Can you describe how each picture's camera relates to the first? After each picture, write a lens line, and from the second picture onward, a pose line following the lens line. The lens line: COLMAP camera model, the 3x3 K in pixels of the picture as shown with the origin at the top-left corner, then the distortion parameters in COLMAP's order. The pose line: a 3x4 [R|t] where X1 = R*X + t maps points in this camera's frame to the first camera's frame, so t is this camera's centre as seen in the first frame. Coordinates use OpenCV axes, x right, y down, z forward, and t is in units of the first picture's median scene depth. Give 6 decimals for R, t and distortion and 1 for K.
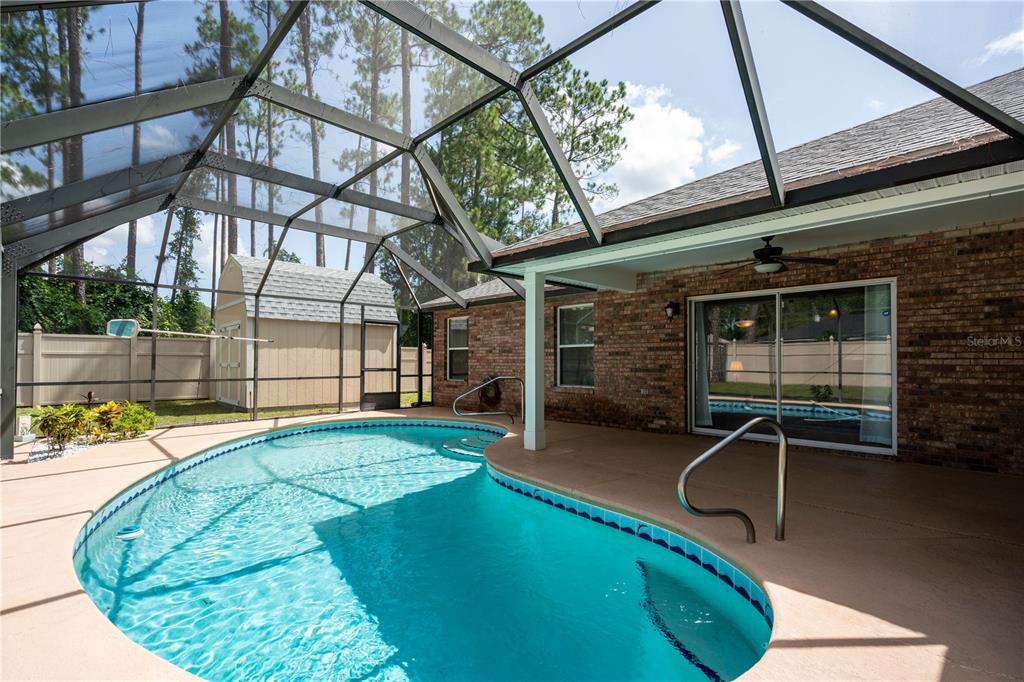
lens RADIAL K [[470.0, 0, 508.9], [0, 470.0, 359.9], [0, 0, 1]] dist [0.001585, 0.000198]
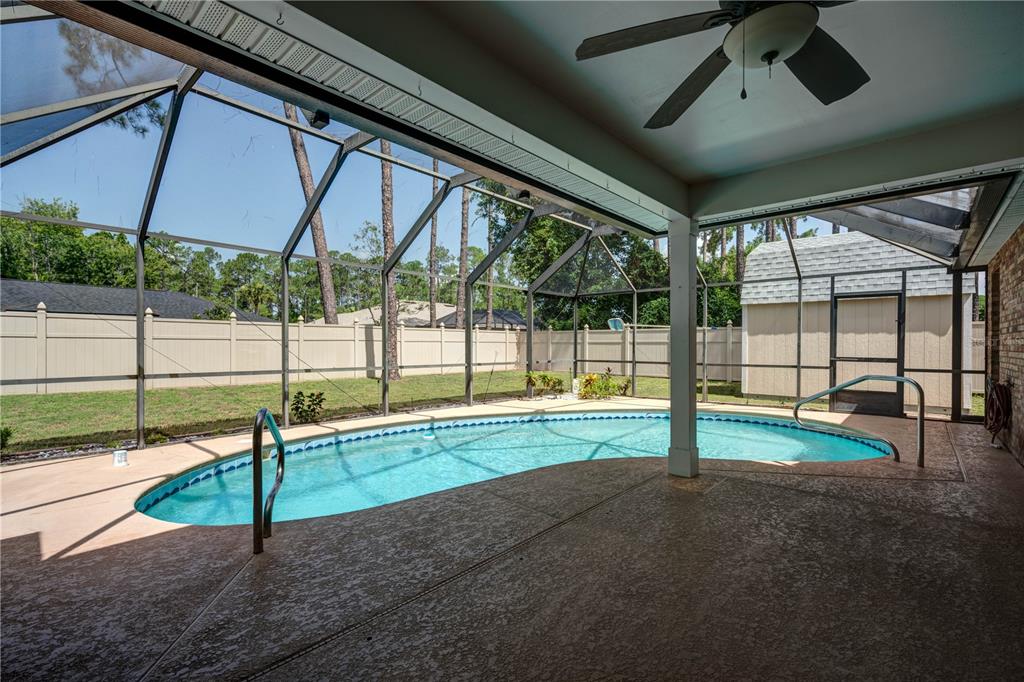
lens RADIAL K [[464.3, 0, 502.7], [0, 464.3, 339.8], [0, 0, 1]] dist [-0.000238, 0.009056]
pose [[0.079069, -0.014486, -0.996764, 0.381899], [0.000145, 0.999895, -0.014520, 0.000593], [0.996869, 0.001004, 0.079062, 0.354679]]
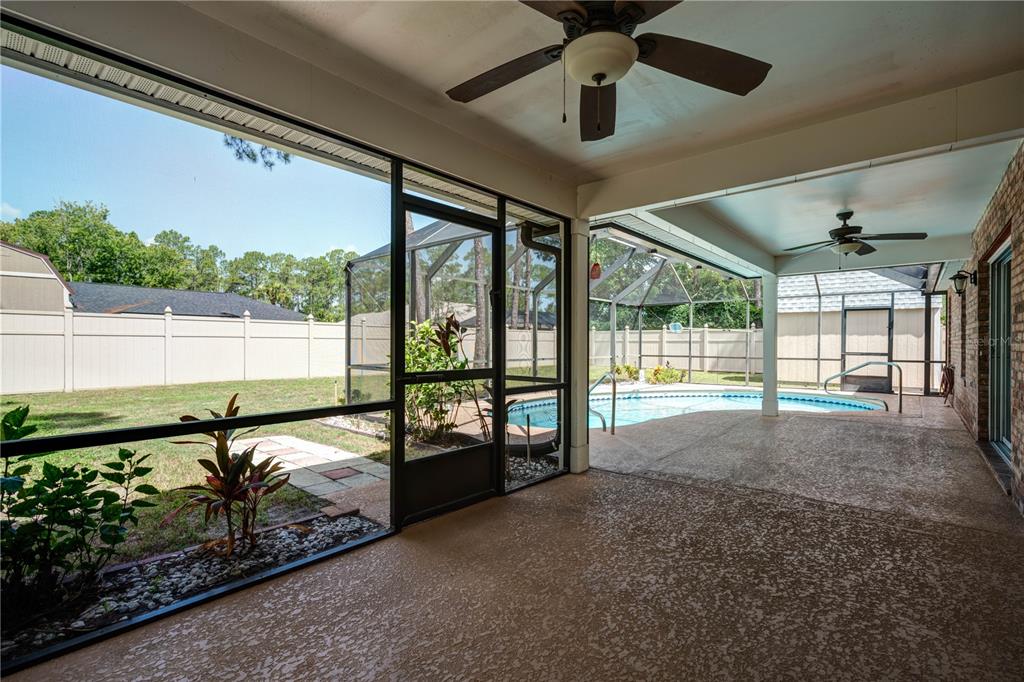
lens RADIAL K [[459.9, 0, 512.0], [0, 459.9, 341.0], [0, 0, 1]] dist [0.010067, -0.000013]
pose [[0.099161, -0.006984, -0.995047, 0.635406], [0.000079, 0.999975, -0.007010, -0.000386], [0.995071, 0.000617, 0.099159, 0.103115]]
